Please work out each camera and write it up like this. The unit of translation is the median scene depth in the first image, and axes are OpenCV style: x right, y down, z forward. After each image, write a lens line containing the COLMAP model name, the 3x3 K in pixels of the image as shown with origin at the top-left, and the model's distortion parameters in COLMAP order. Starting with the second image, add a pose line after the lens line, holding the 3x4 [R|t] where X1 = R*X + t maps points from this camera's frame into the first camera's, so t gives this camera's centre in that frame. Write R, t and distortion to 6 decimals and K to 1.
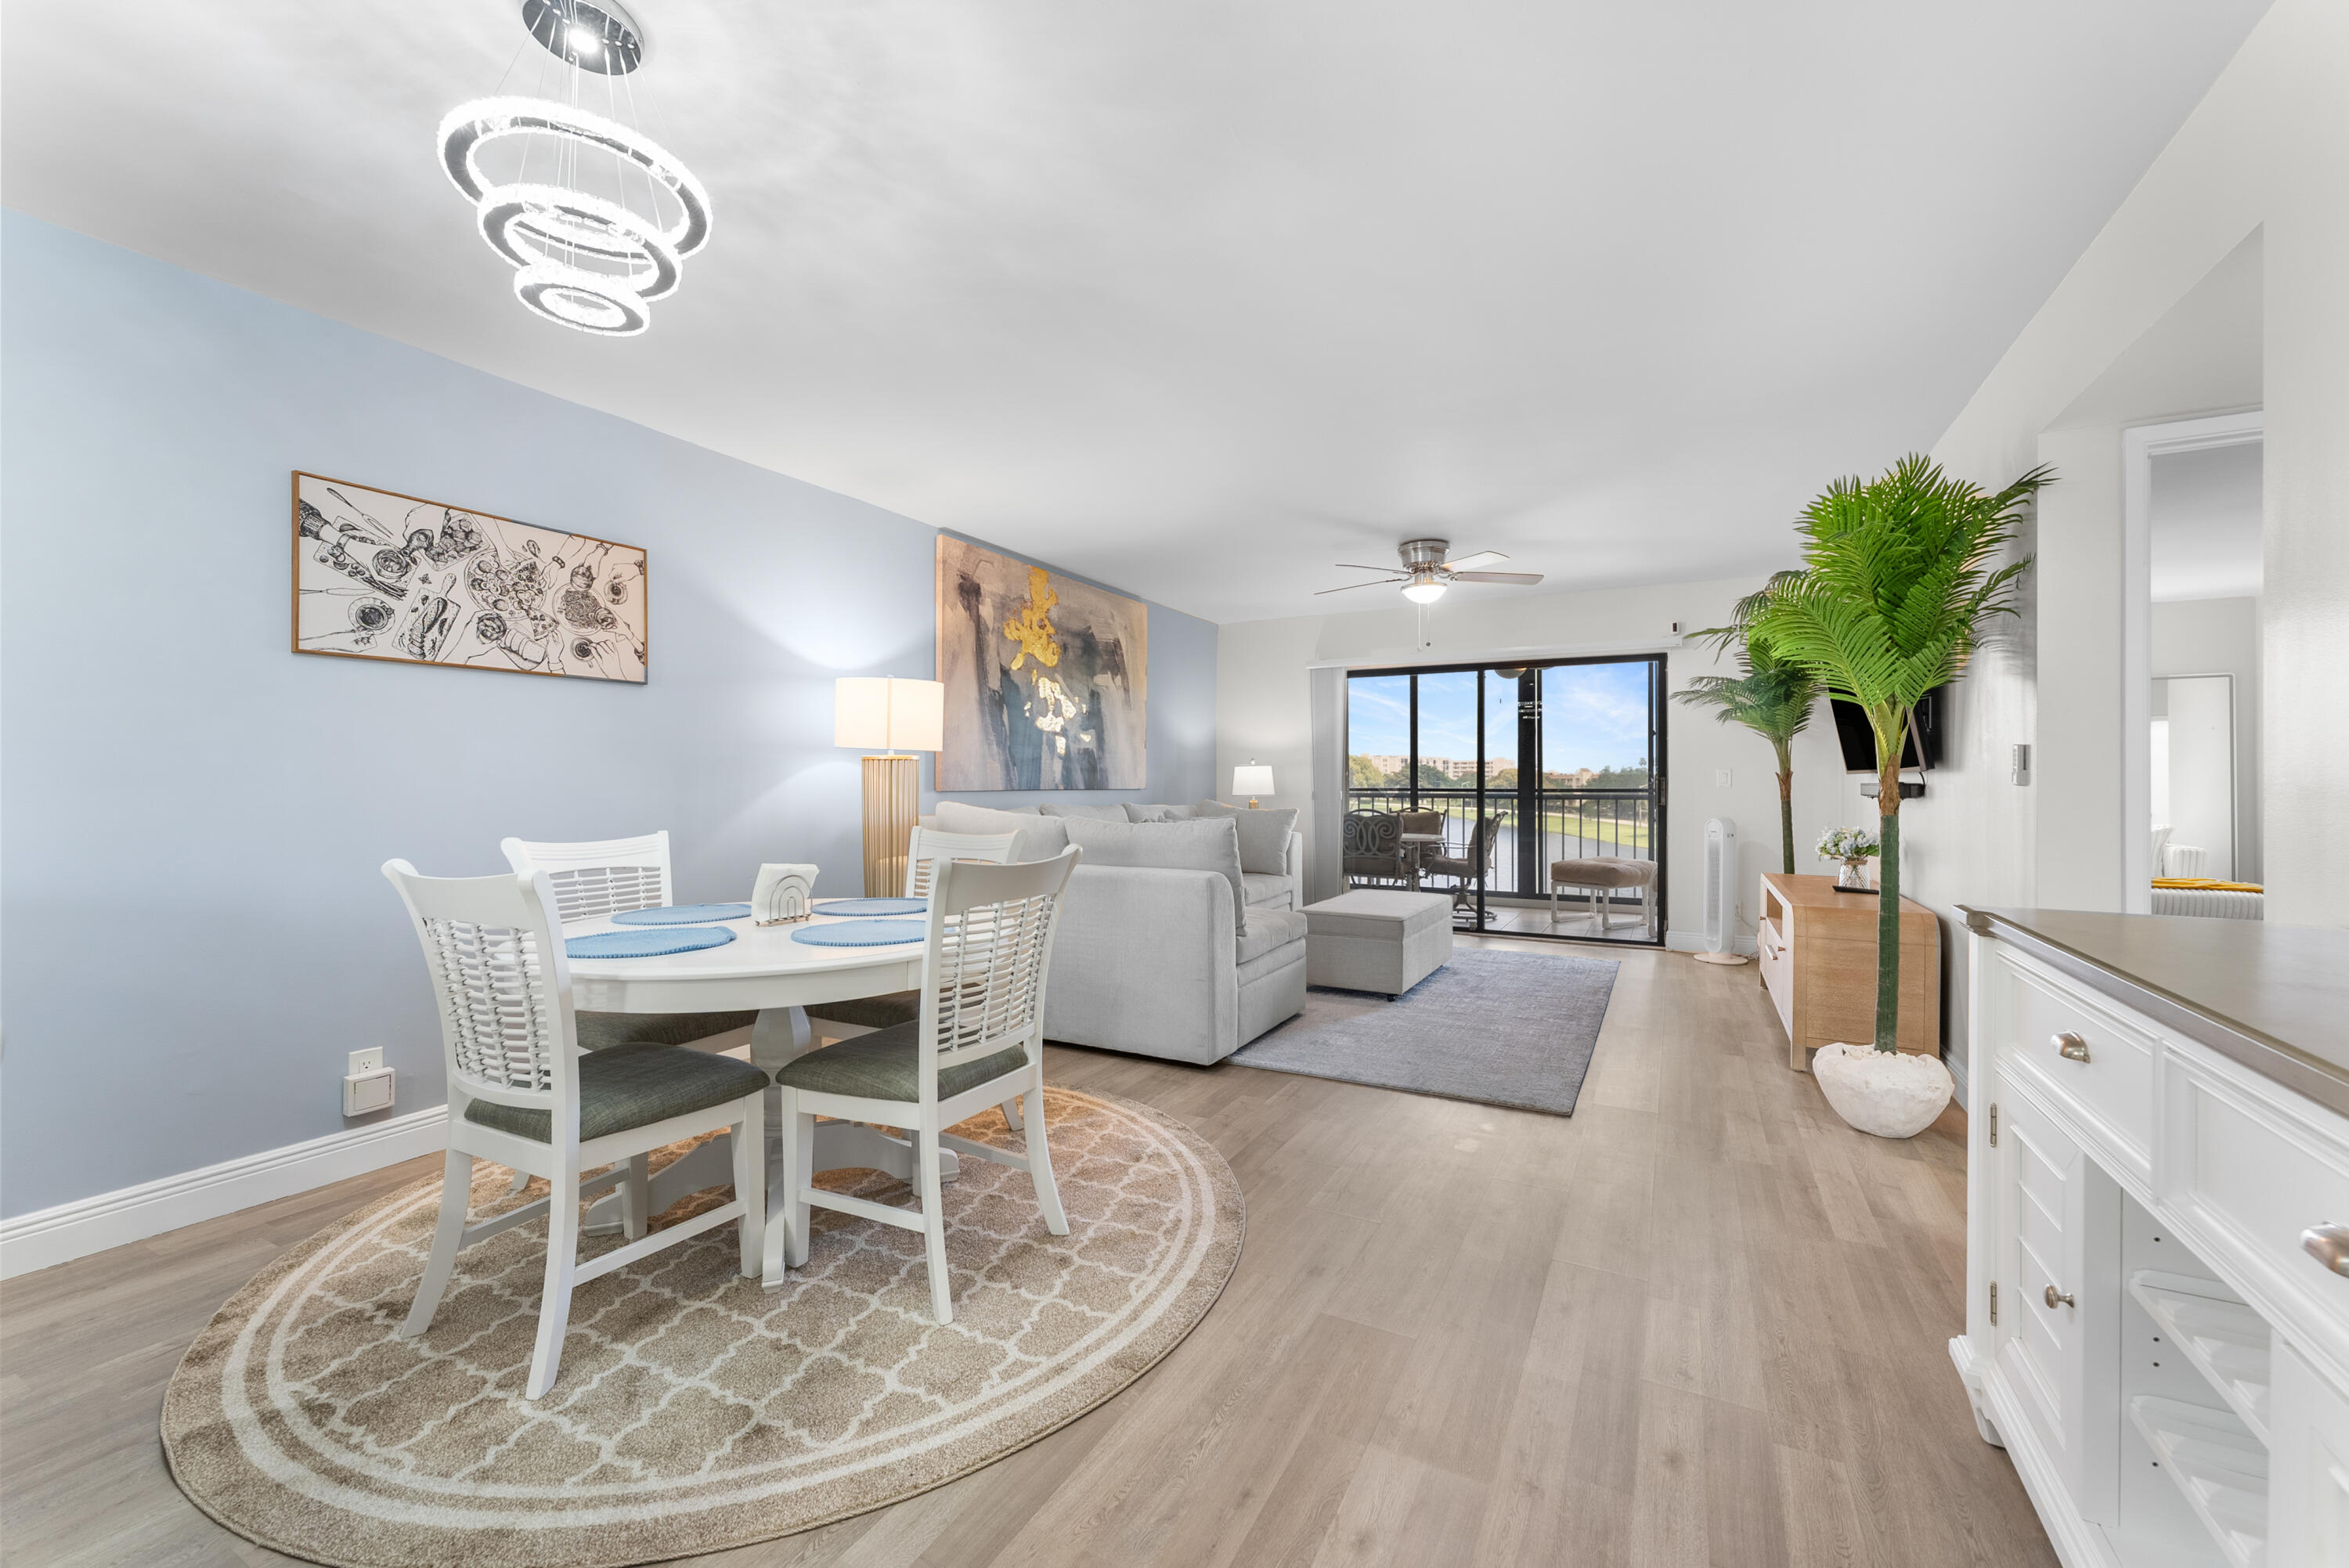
lens RADIAL K [[938.4, 0, 1176.3], [0, 938.4, 784.6], [0, 0, 1]] dist [0.000871, 0.000167]
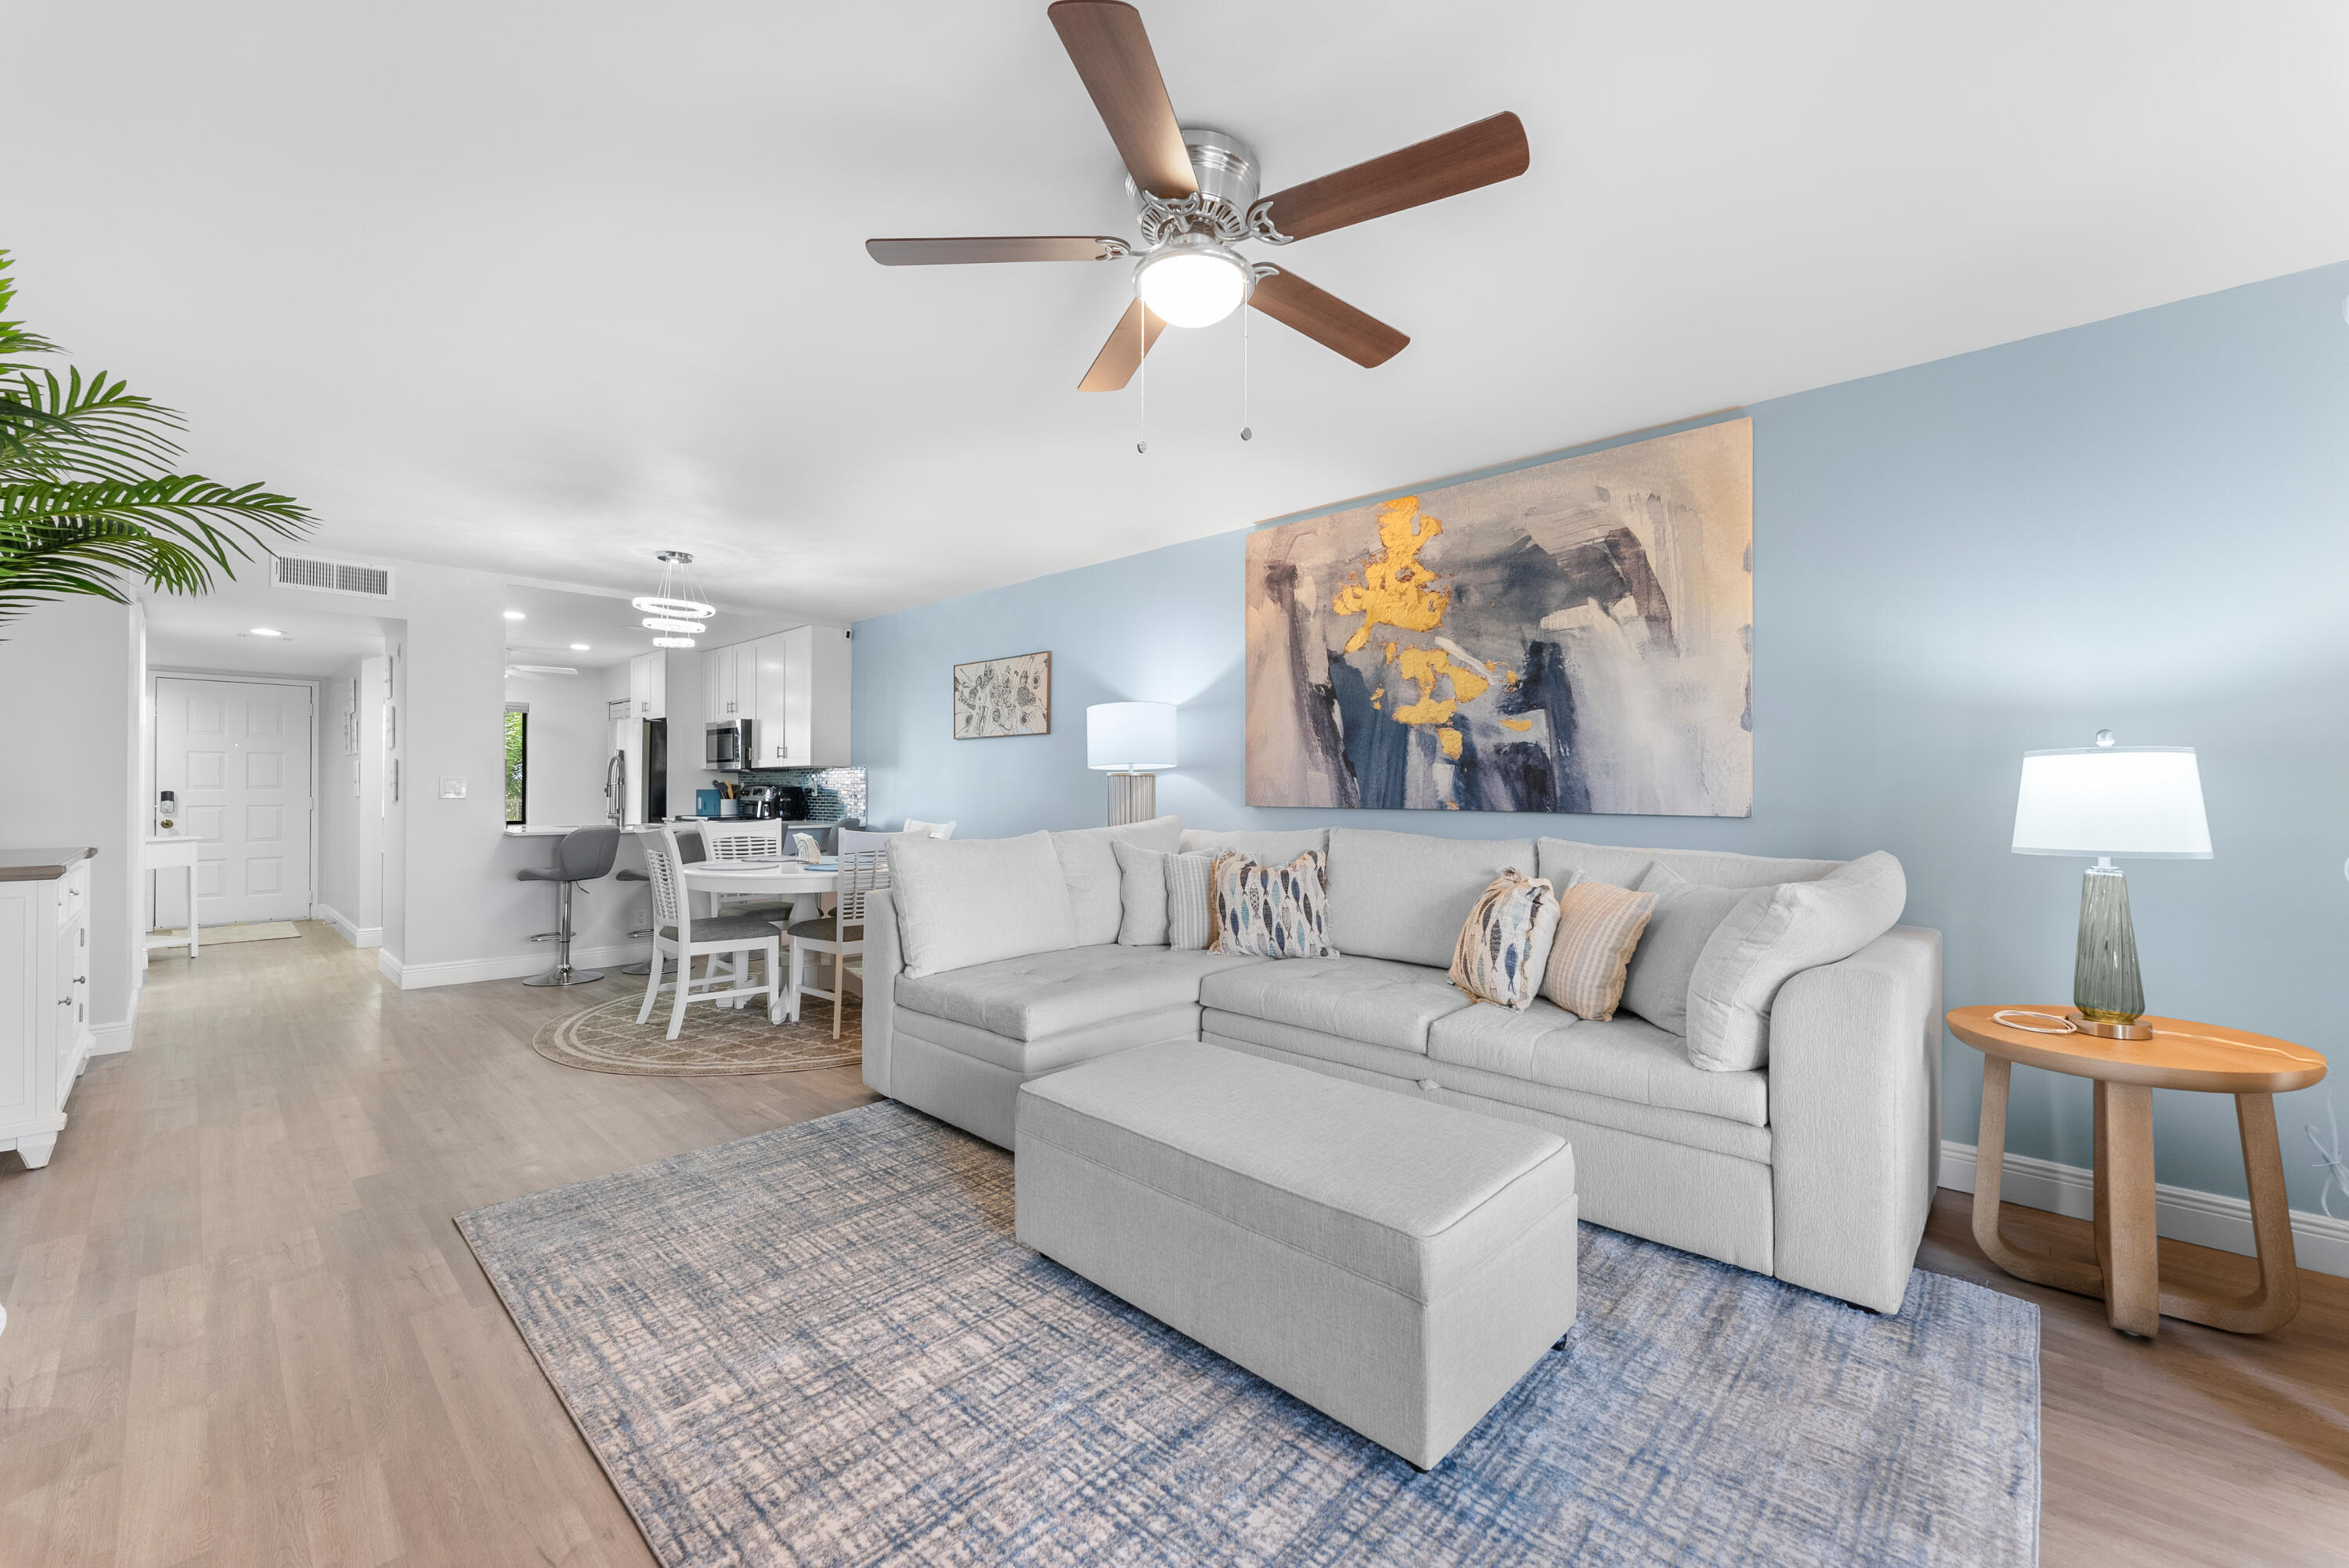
lens RADIAL K [[938.4, 0, 1176.3], [0, 938.4, 784.6], [0, 0, 1]] dist [0.000871, 0.000167]
pose [[-0.266182, -0.006232, -0.963903, 0.762955], [-0.007501, 0.999962, -0.004393, -0.011007], [0.963894, 0.006061, -0.266219, 1.338779]]
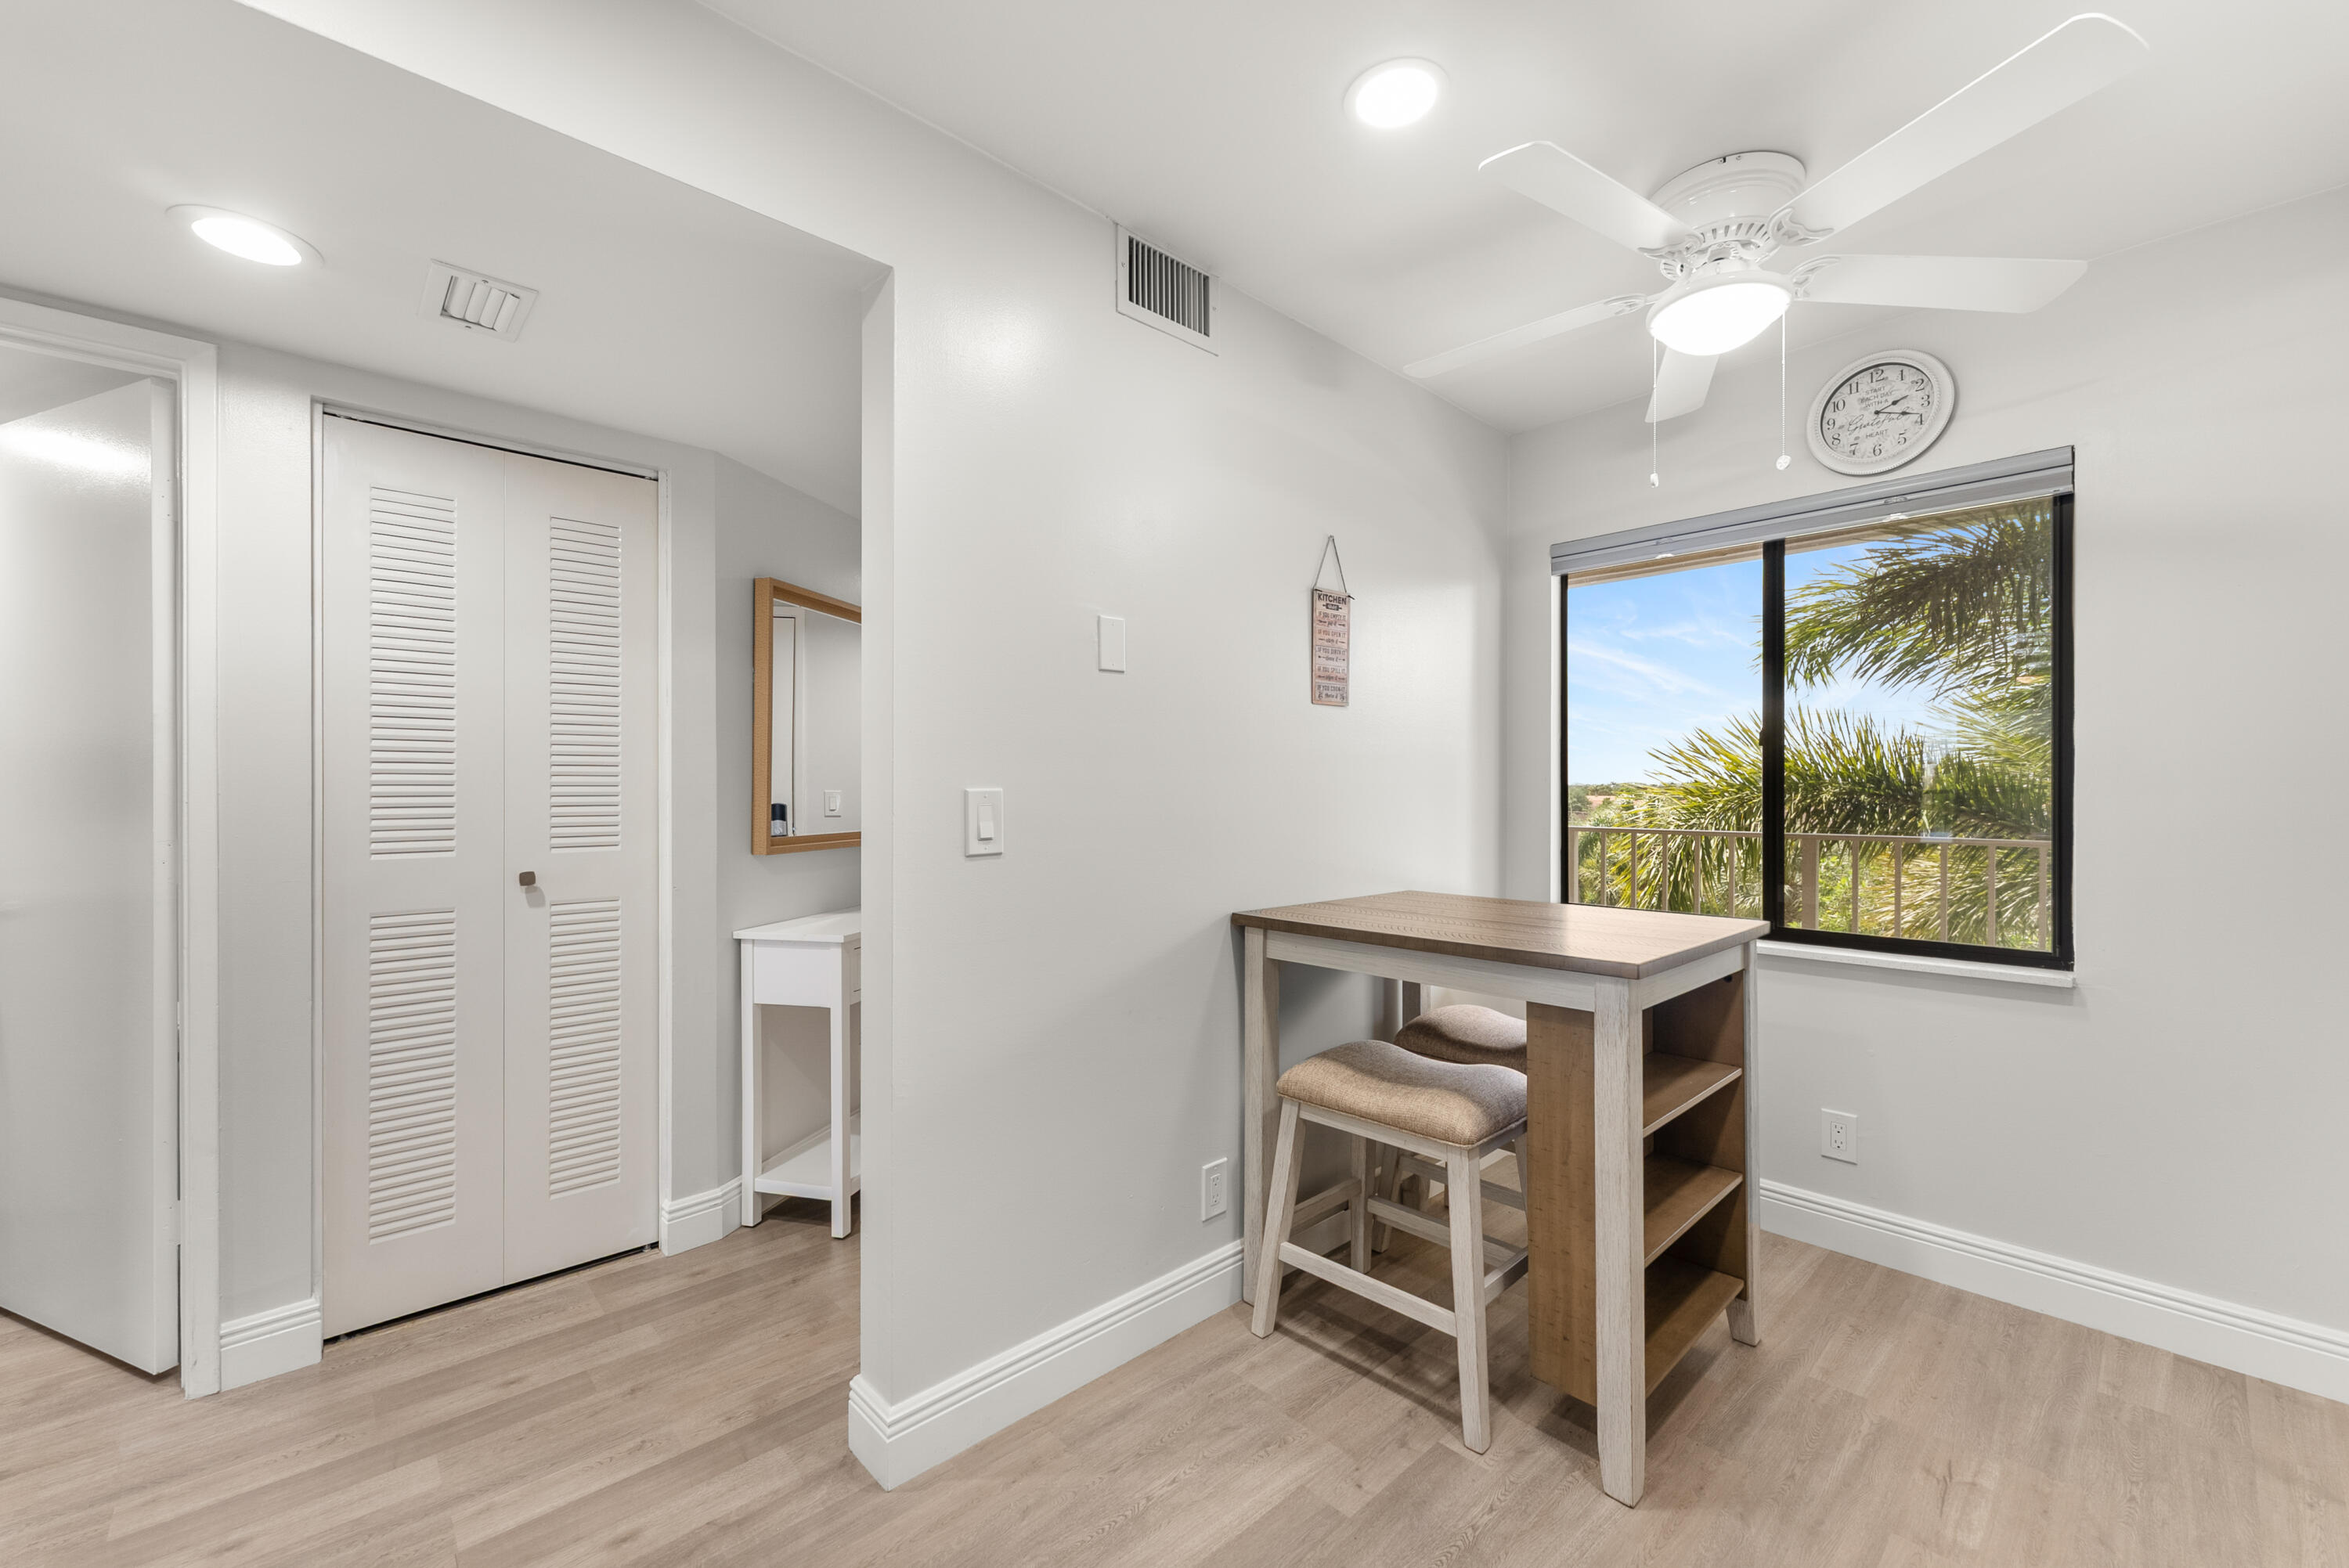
lens RADIAL K [[953.3, 0, 1172.2], [0, 953.3, 787.8], [0, 0, 1]] dist [0.029389, -0.000069]
pose [[-0.948271, 0.000961, 0.317459, -0.645378], [0.002595, 0.999985, 0.004727, -0.020596], [-0.317450, 0.005306, -0.948260, -0.050985]]
